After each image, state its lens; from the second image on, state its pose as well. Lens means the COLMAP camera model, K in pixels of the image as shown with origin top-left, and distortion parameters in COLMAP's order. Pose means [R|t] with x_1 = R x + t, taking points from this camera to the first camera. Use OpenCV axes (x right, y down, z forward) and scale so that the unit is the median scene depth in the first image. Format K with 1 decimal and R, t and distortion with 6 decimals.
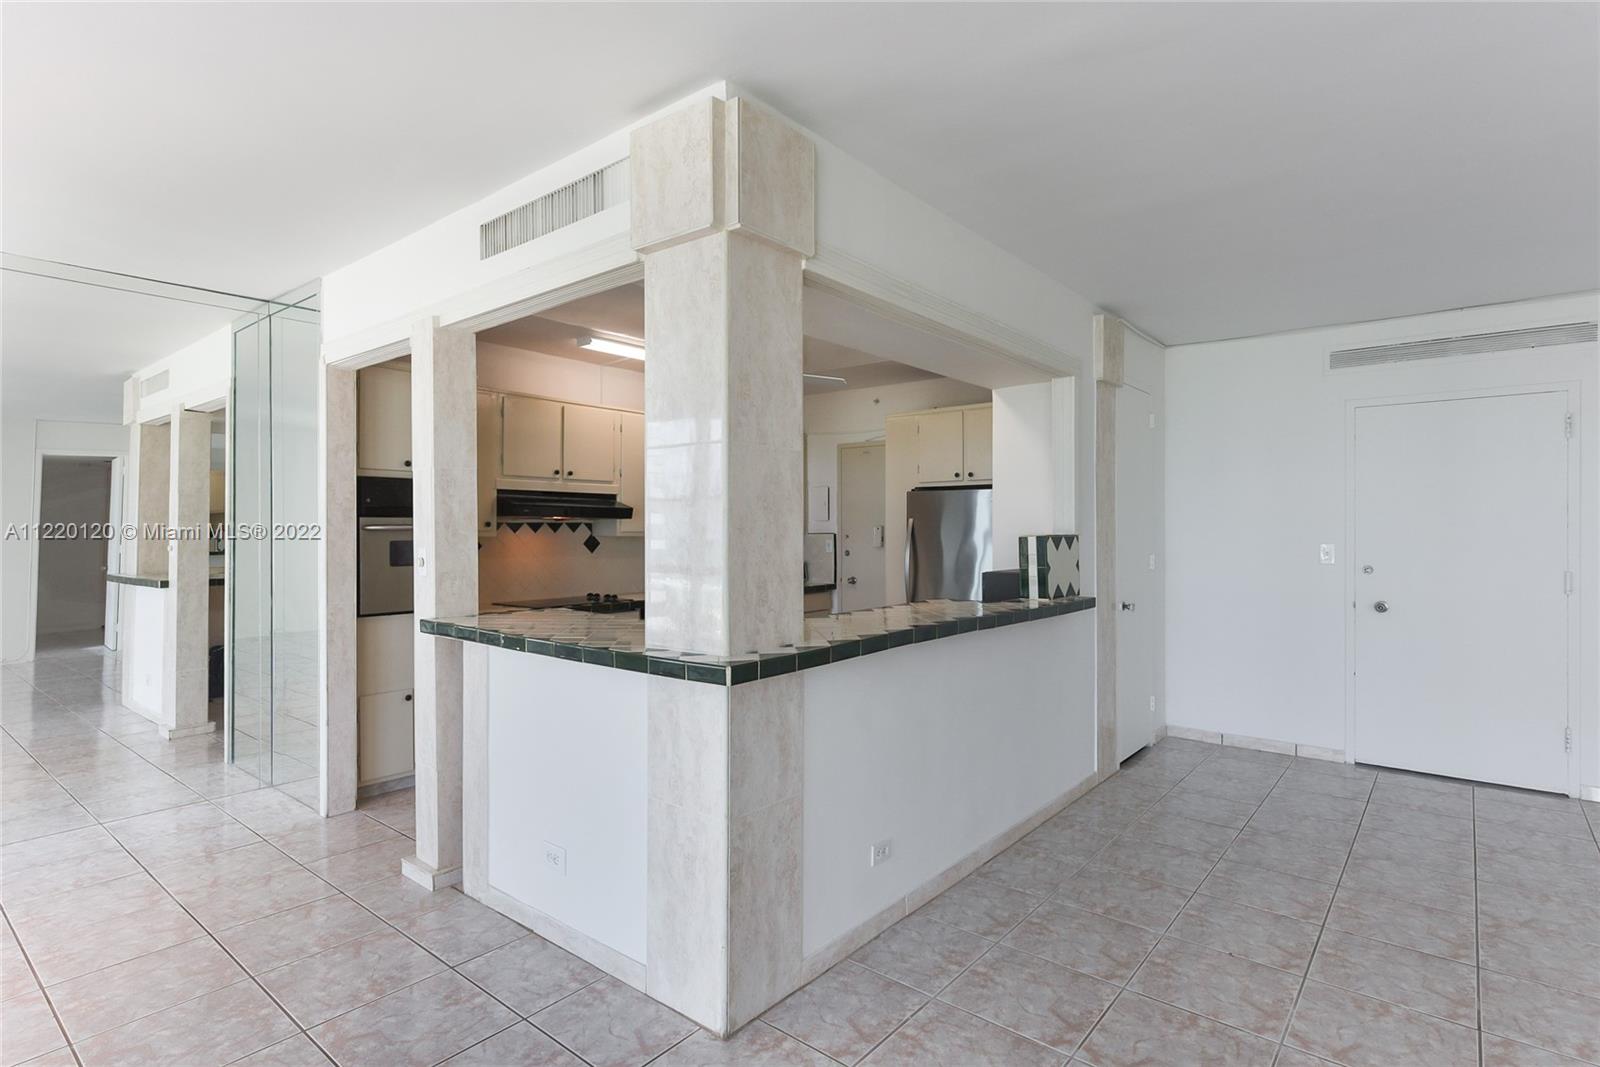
lens RADIAL K [[809.5, 0, 800.0], [0, 809.5, 533.5], [0, 0, 1]] dist [0.022916, 0.000114]
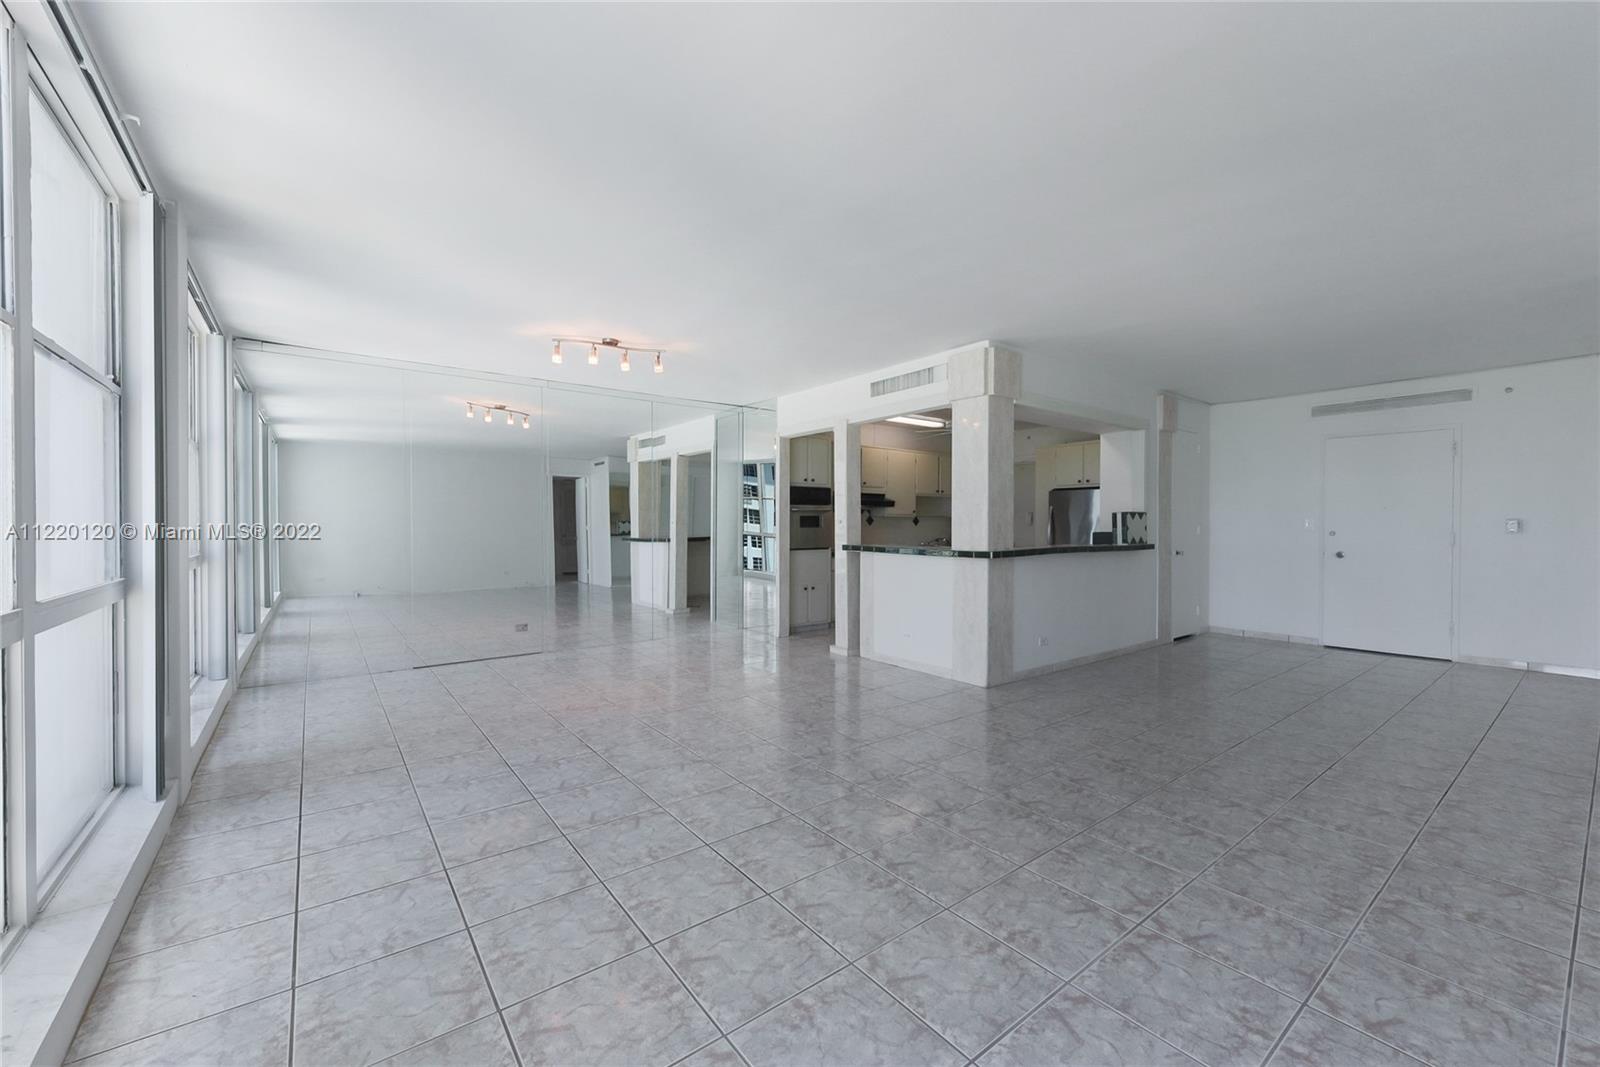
lens RADIAL K [[637.8, 0, 800.0], [0, 637.8, 533.5], [0, 0, 1]] dist [-0.001826, -0.000098]
pose [[0.975214, 0.004447, -0.221219, -0.129145], [-0.002334, 0.999949, 0.009810, 0.041156], [0.221251, -0.009051, 0.975175, -0.686982]]
